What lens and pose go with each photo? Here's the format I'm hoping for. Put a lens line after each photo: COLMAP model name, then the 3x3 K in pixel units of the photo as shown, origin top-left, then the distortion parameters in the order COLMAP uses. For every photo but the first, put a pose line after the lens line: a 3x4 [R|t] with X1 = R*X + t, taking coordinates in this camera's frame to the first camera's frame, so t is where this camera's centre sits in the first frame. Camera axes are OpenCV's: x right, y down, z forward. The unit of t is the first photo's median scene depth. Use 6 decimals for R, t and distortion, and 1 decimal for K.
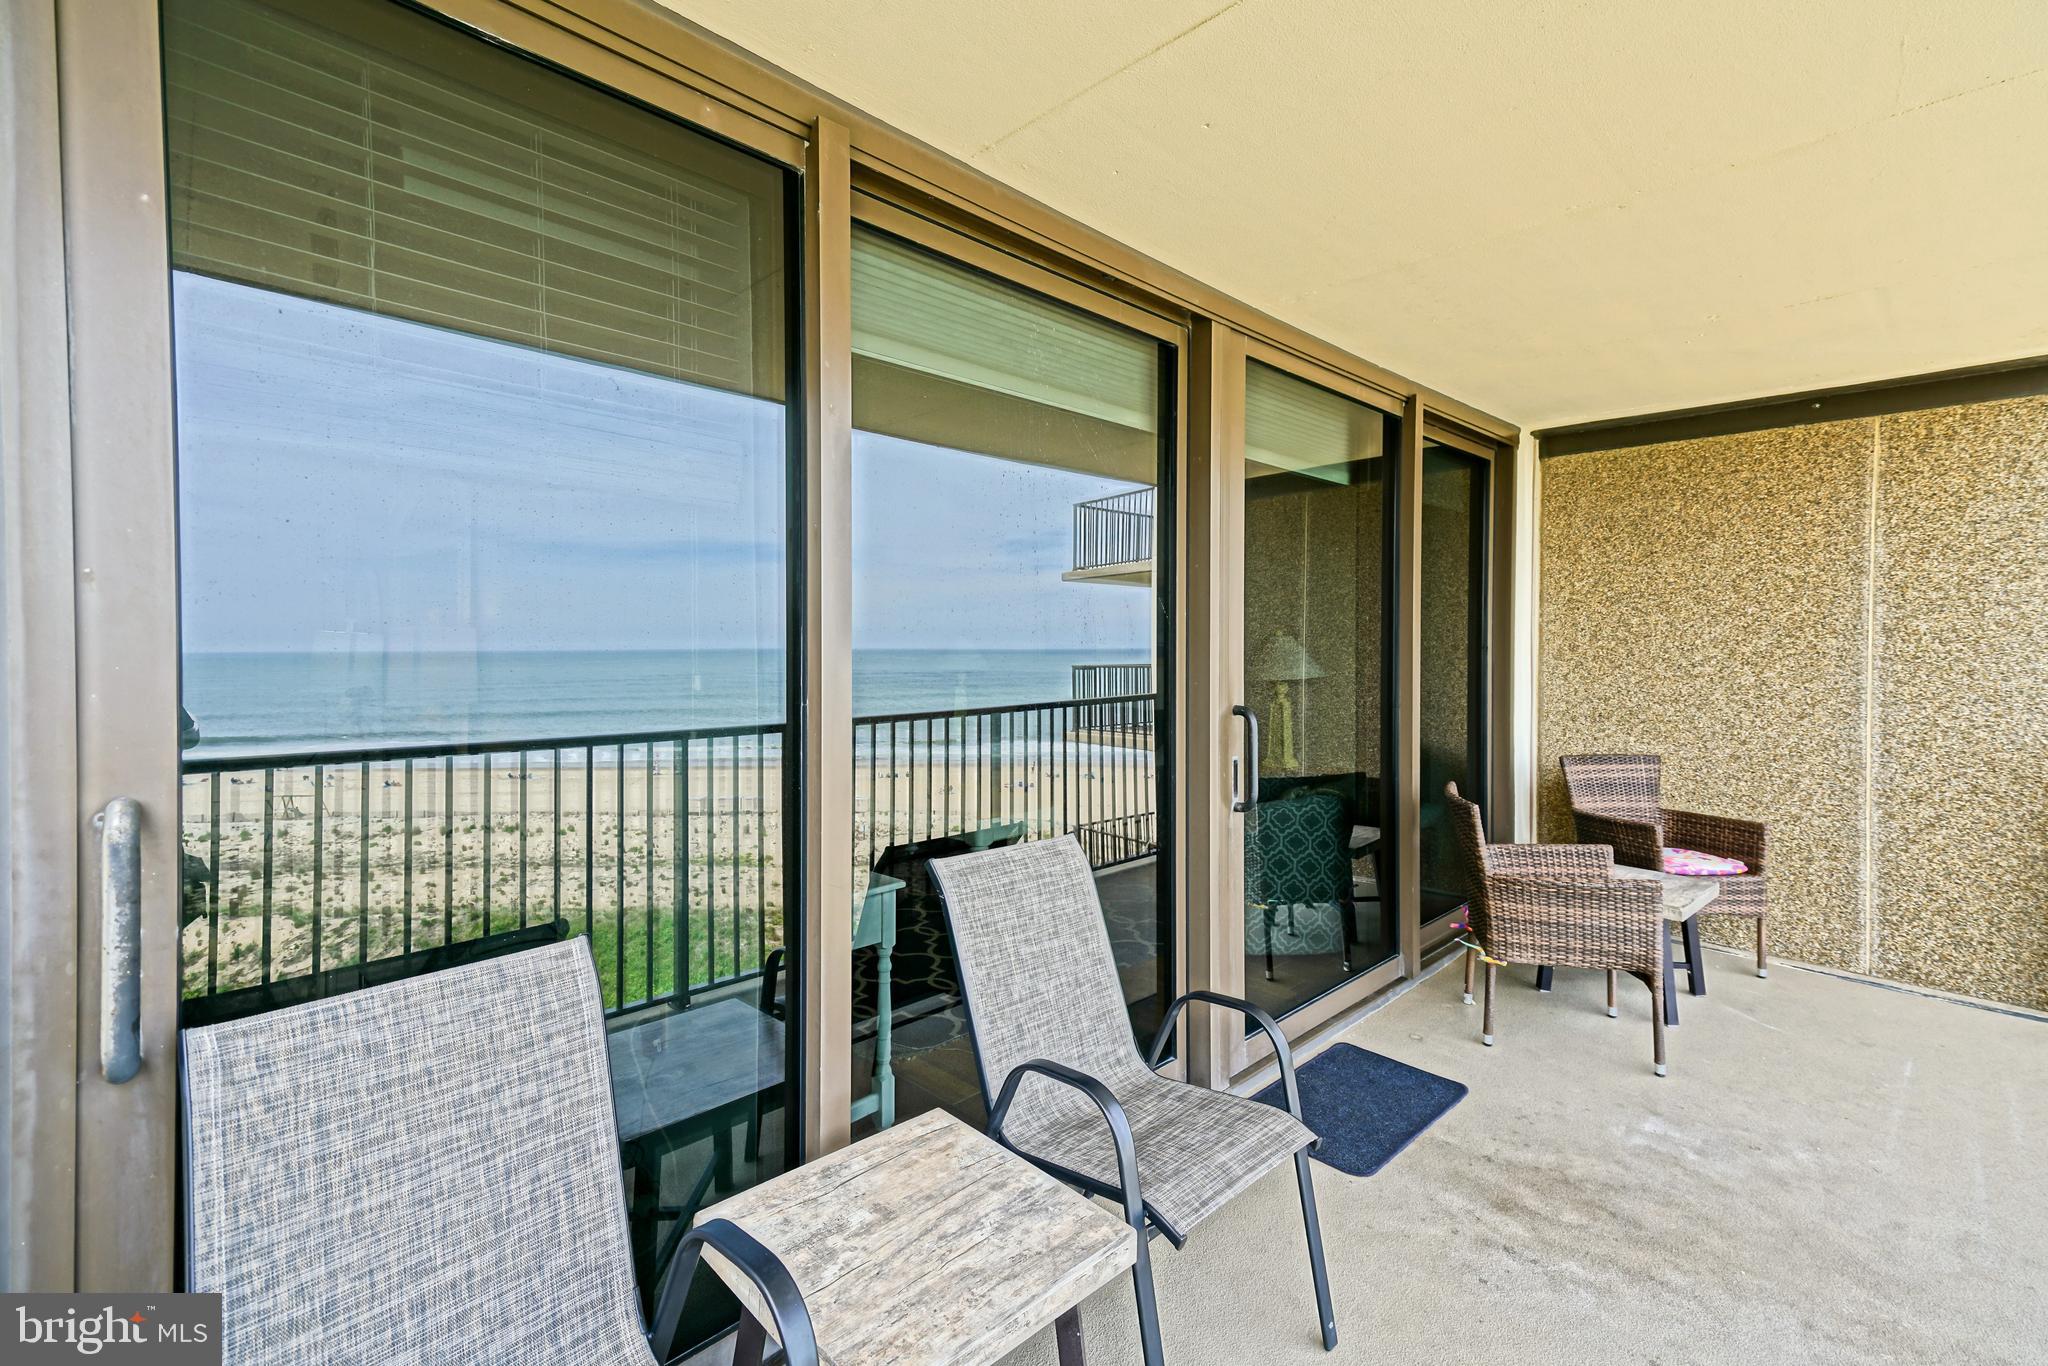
lens RADIAL K [[910.0, 0, 1064.9], [0, 910.0, 642.1], [0, 0, 1]] dist [0.044315, -0.006157]
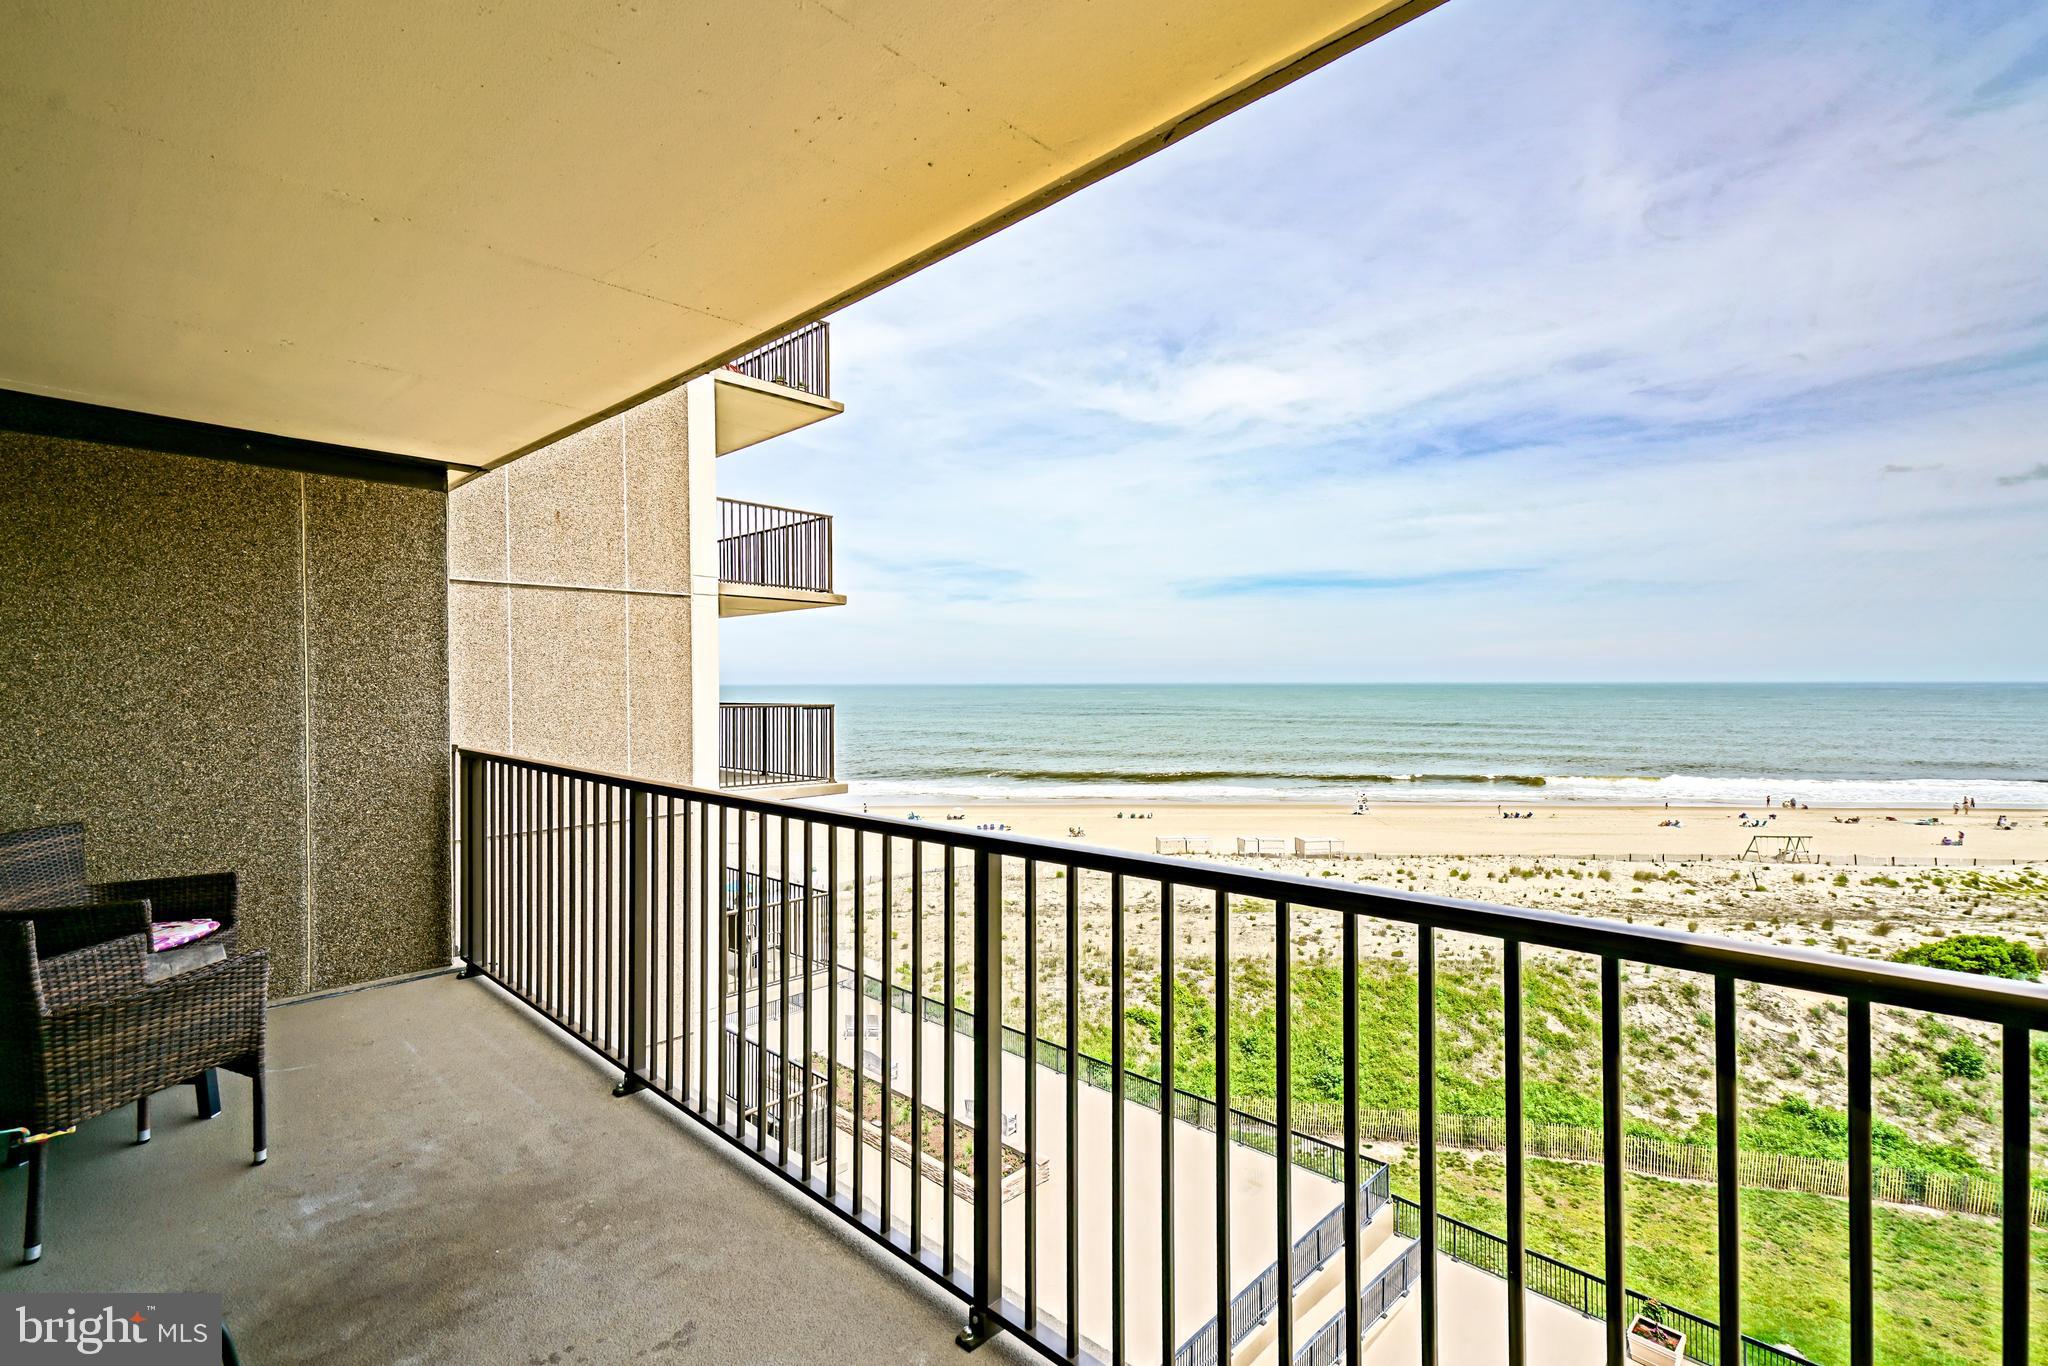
lens RADIAL K [[910.0, 0, 967.3], [0, 910.0, 682.3], [0, 0, 1]] dist [0.044315, -0.006157]
pose [[0.033088, -0.003354, 0.999447, -0.182602], [0.002872, 0.999991, 0.003261, -0.001418], [-0.999448, 0.002763, 0.033097, 0.209711]]
